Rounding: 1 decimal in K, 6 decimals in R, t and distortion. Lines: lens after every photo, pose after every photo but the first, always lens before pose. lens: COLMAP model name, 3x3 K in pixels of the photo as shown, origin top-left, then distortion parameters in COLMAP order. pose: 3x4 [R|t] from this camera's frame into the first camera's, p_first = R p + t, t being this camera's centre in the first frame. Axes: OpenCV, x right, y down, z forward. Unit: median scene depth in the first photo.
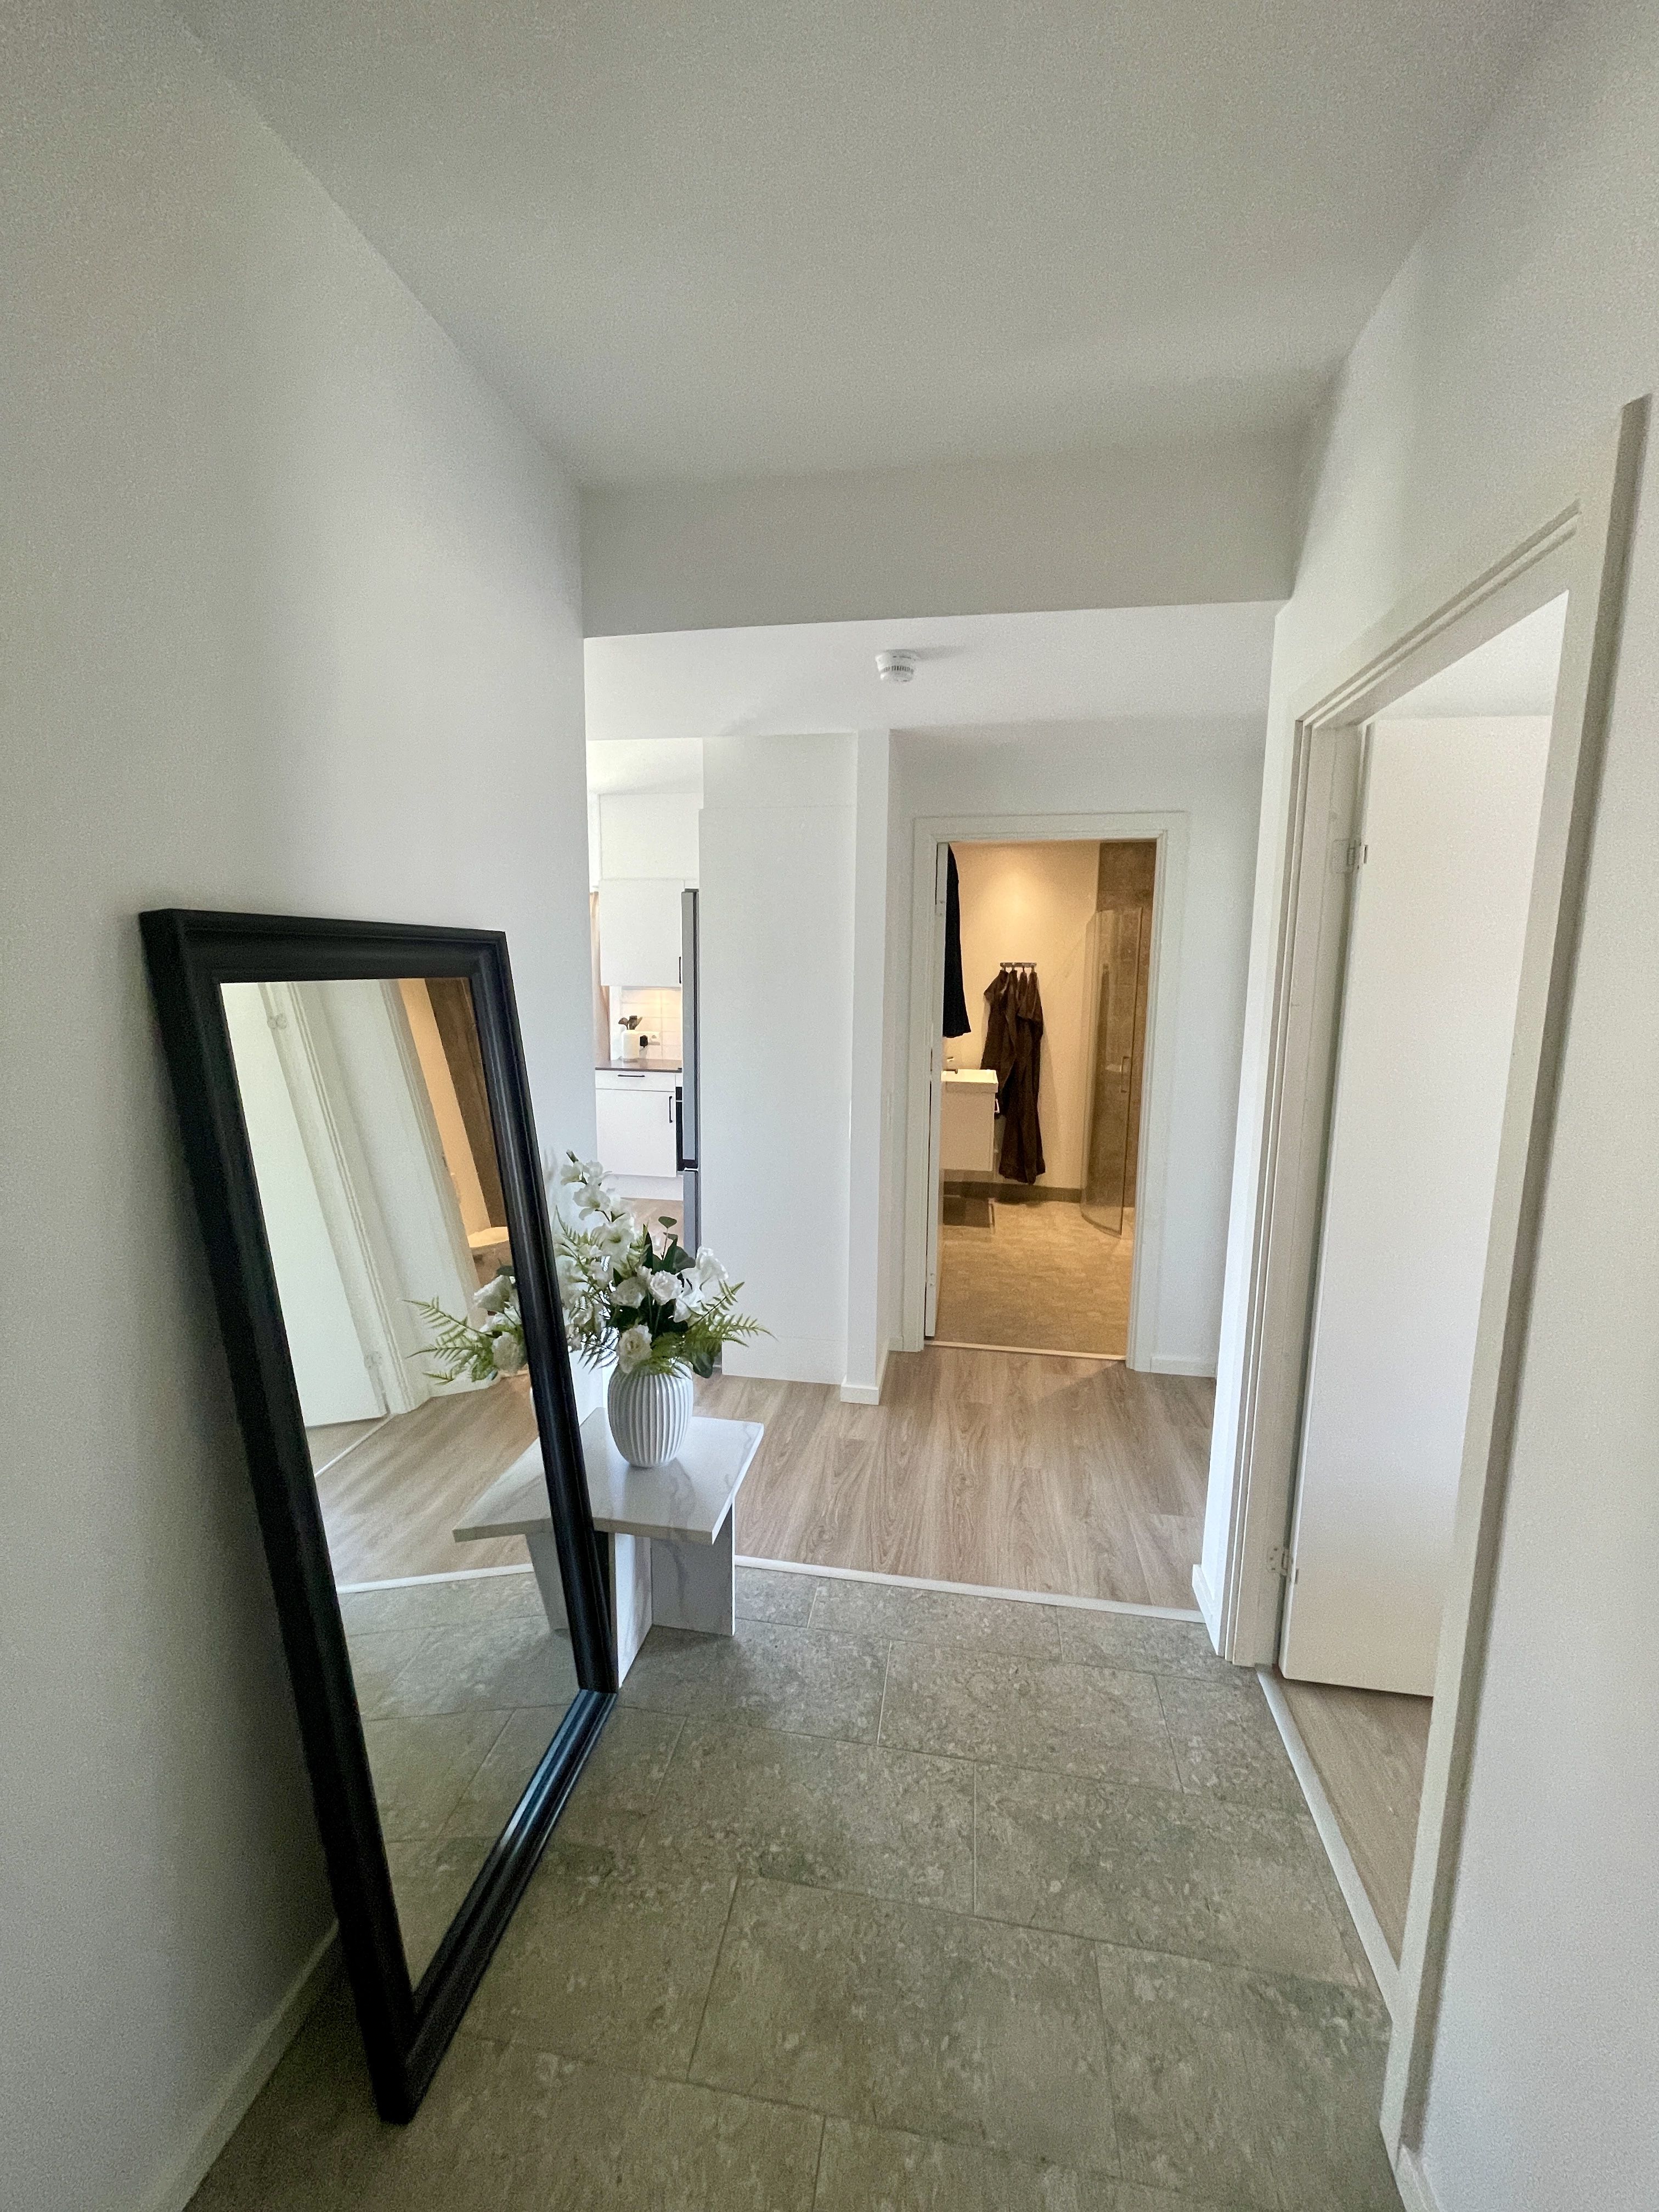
lens RADIAL K [[888.8, 0, 825.8], [0, 888.8, 1094.1], [0, 0, 1]] dist [-0.005942, -0.000101]
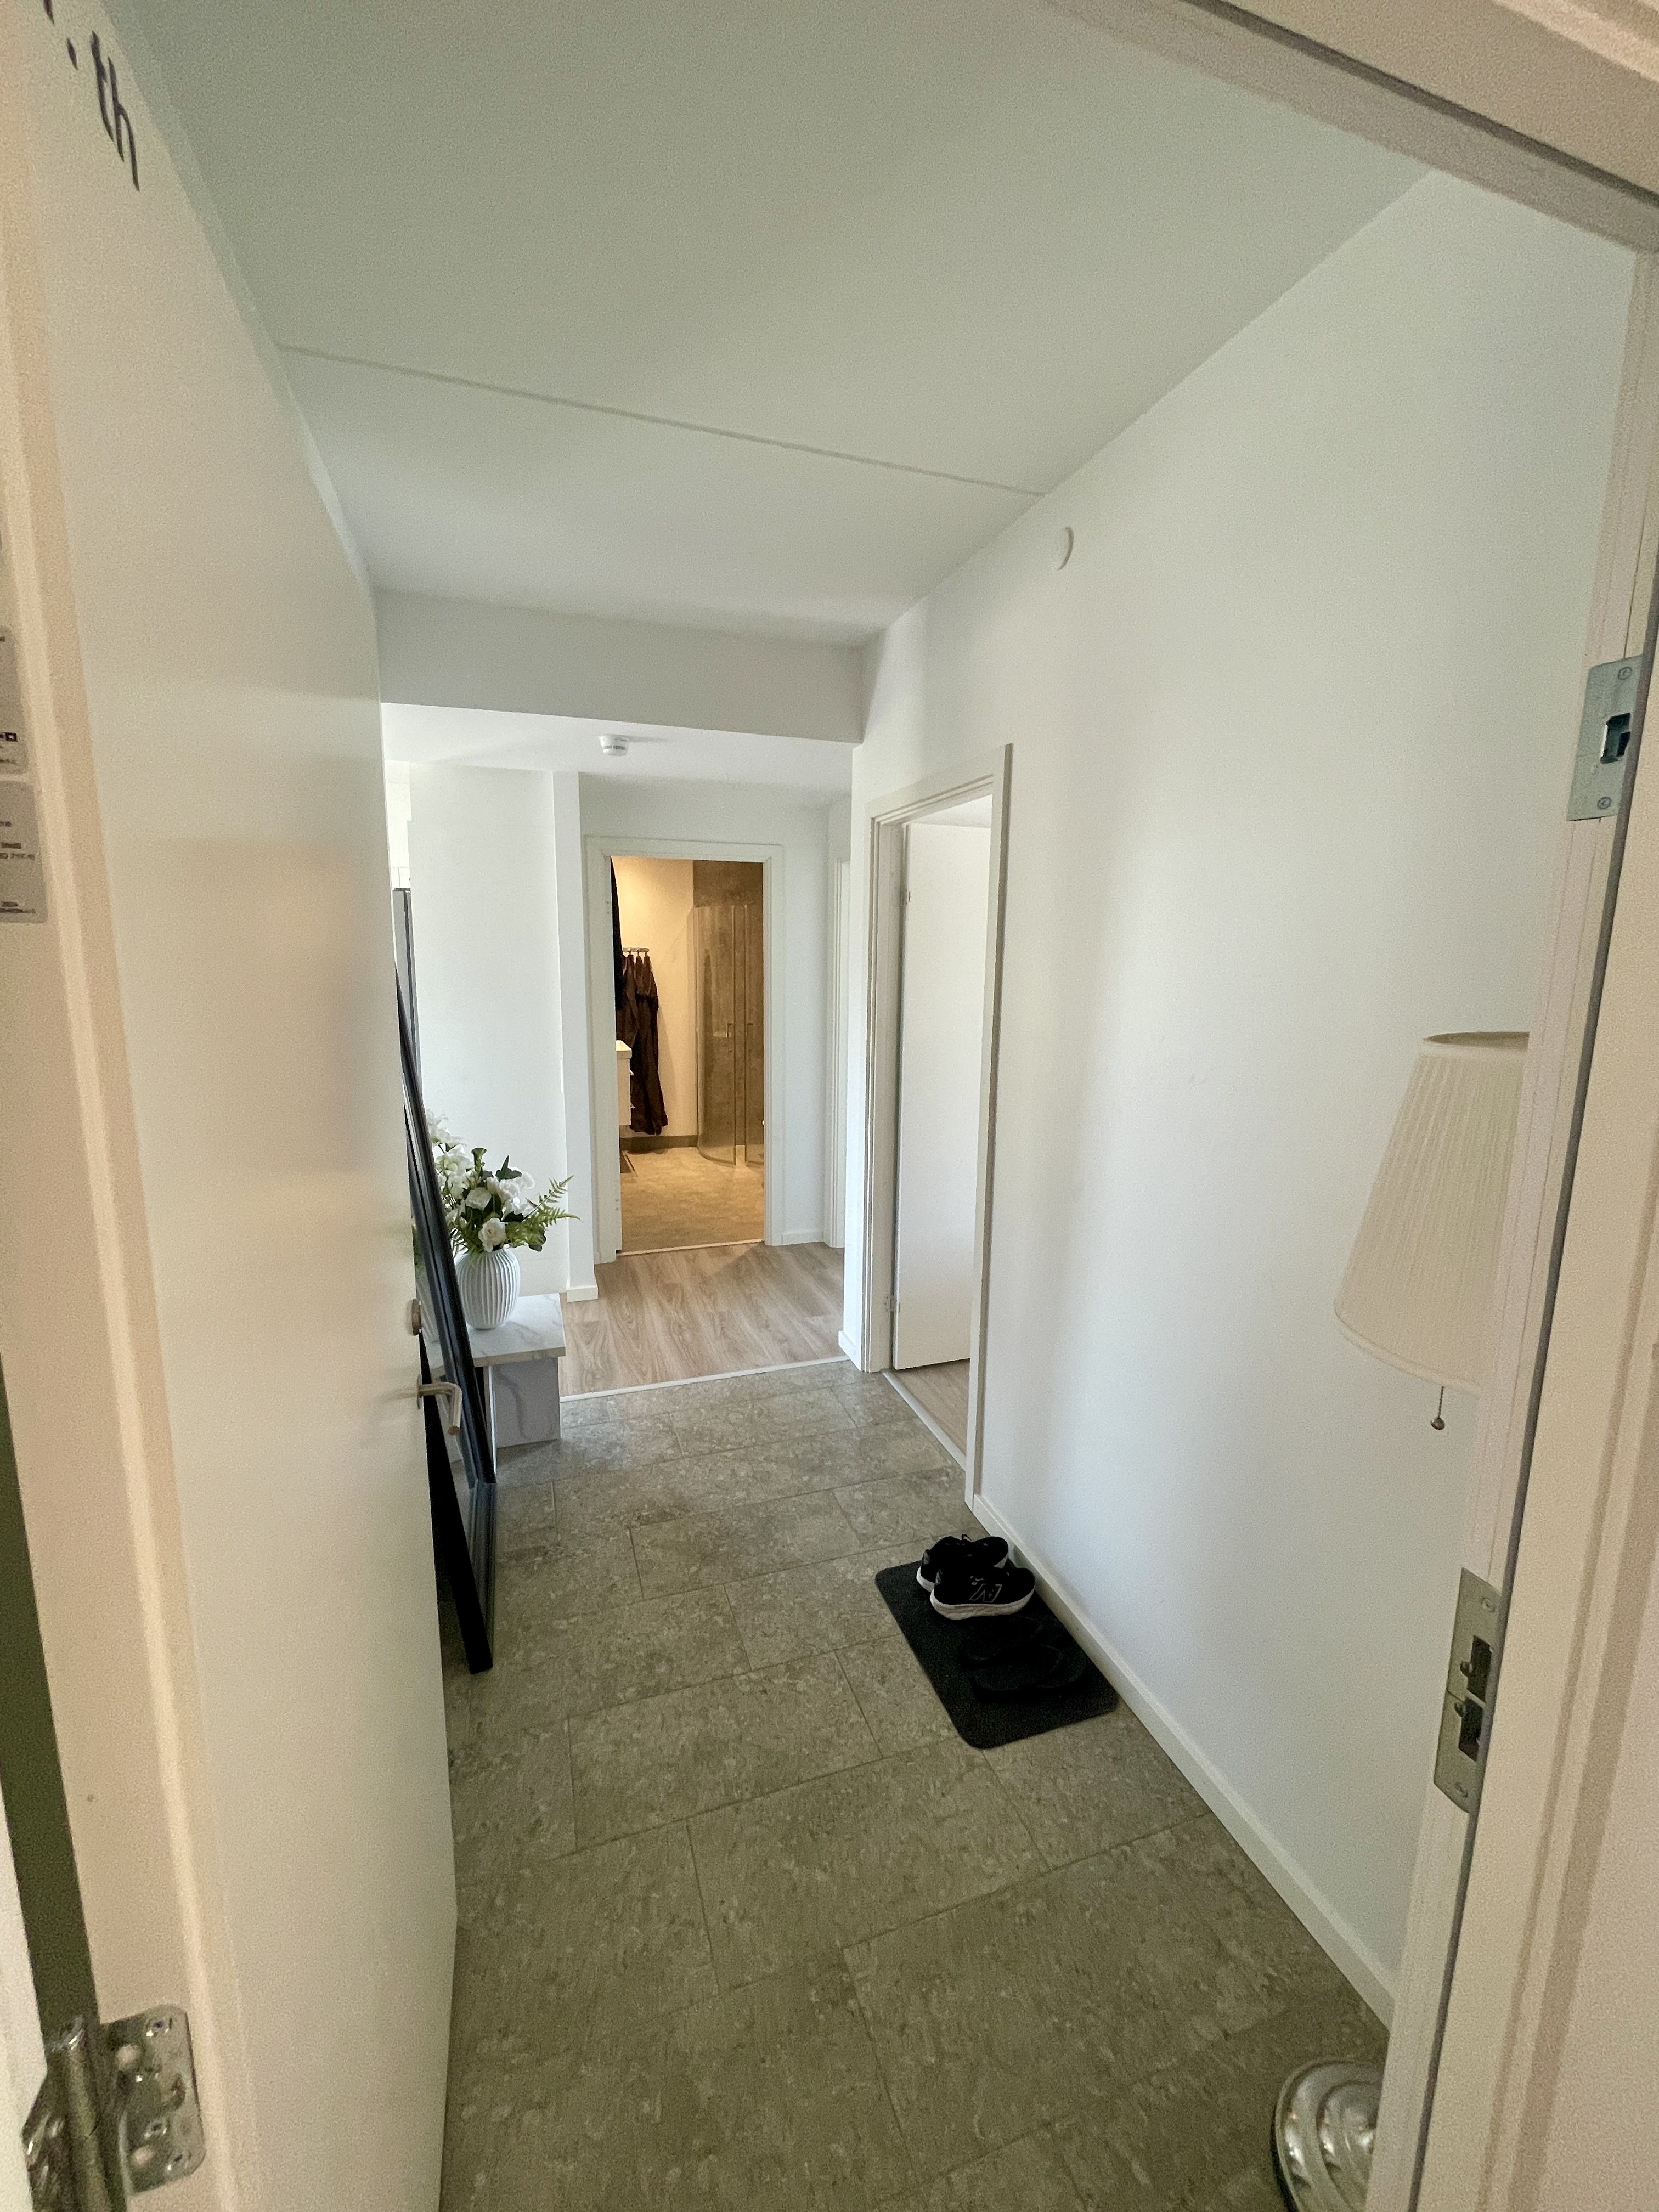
lens RADIAL K [[888.8, 0, 826.1], [0, 888.8, 1103.4], [0, 0, 1]] dist [-0.005942, -0.000101]
pose [[0.877490, -0.084228, 0.472141, -0.260673], [0.068711, 0.996380, 0.050047, 0.030509], [-0.474648, -0.011475, 0.880101, -0.315083]]
